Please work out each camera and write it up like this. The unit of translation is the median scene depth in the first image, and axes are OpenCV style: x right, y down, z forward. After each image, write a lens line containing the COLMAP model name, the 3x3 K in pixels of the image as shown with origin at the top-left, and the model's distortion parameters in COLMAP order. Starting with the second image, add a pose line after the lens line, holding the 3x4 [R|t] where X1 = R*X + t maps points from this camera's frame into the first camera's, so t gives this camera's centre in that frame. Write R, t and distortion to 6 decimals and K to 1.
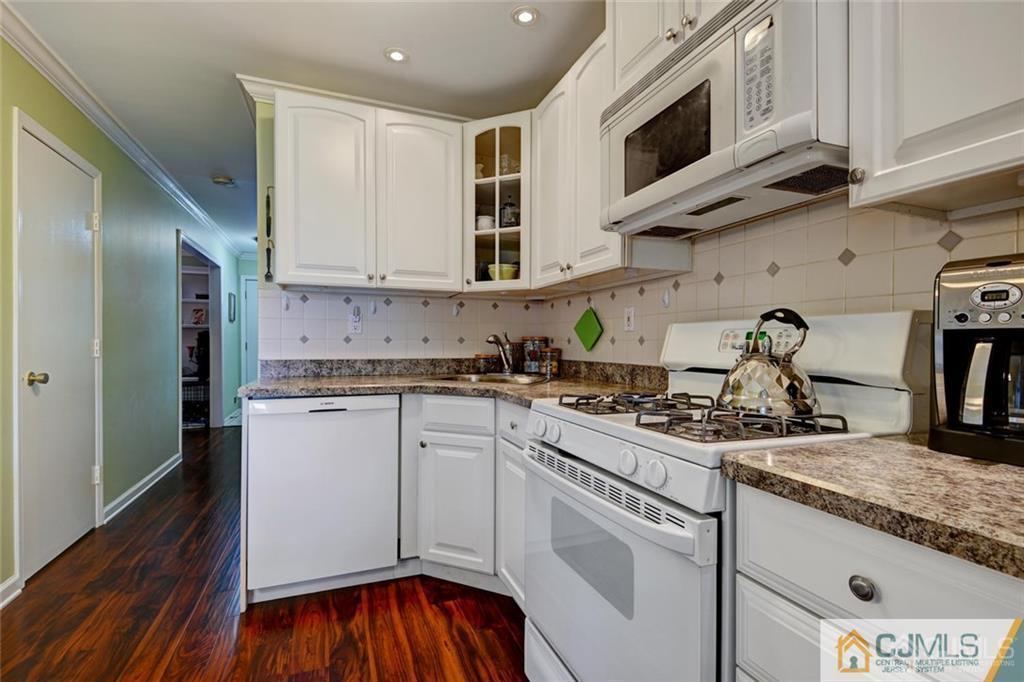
lens RADIAL K [[471.5, 0, 516.4], [0, 471.5, 344.1], [0, 0, 1]] dist [0.008511, -0.008198]
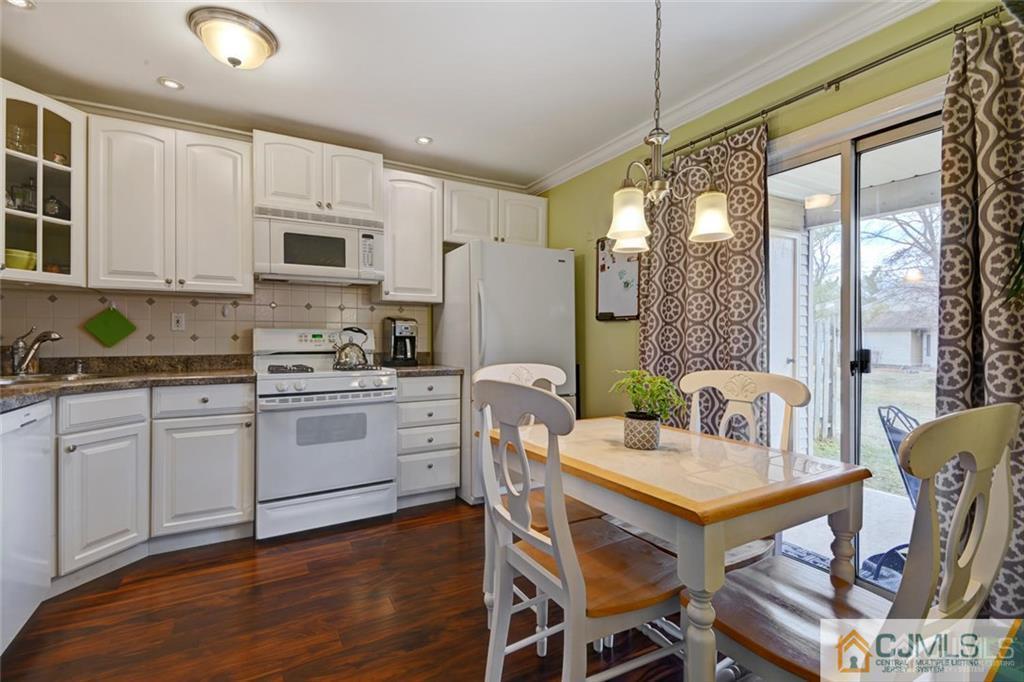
lens RADIAL K [[471.5, 0, 493.8], [0, 471.5, 340.4], [0, 0, 1]] dist [0.008511, -0.008198]
pose [[-0.122785, -0.005538, 0.992418, -1.307759], [0.003217, 0.999977, 0.005979, -0.005874], [-0.992428, 0.003927, -0.122765, 0.292656]]
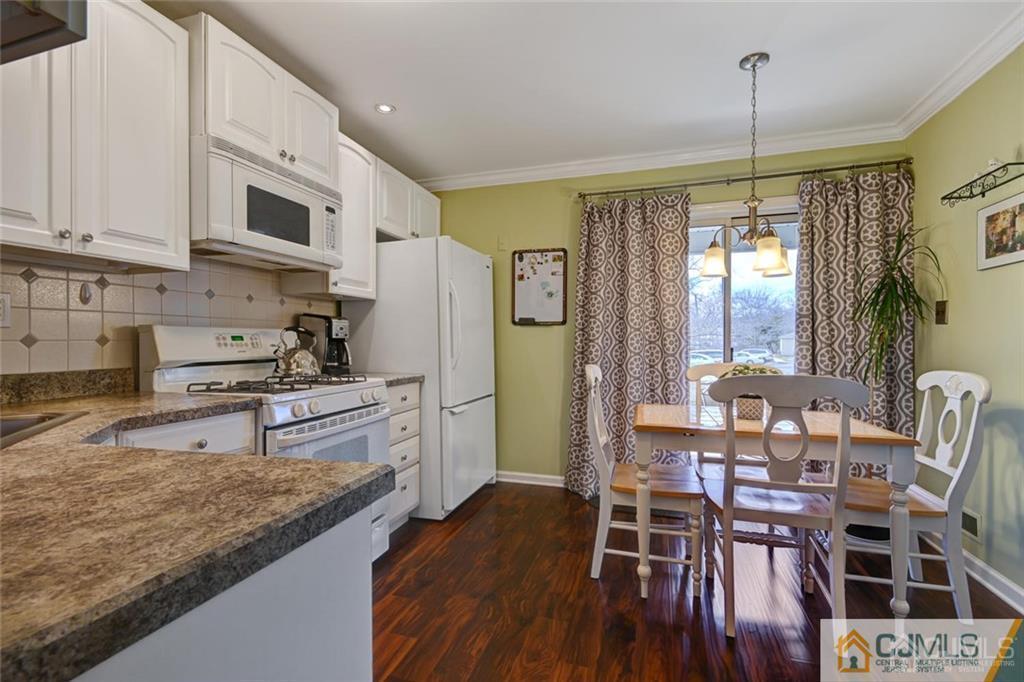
lens RADIAL K [[471.5, 0, 505.7], [0, 471.5, 344.4], [0, 0, 1]] dist [0.008511, -0.008198]
pose [[-0.775900, -0.006255, 0.630824, -0.834453], [0.001450, 0.999931, 0.011698, -0.010320], [-0.630854, 0.009992, -0.775837, 1.149833]]
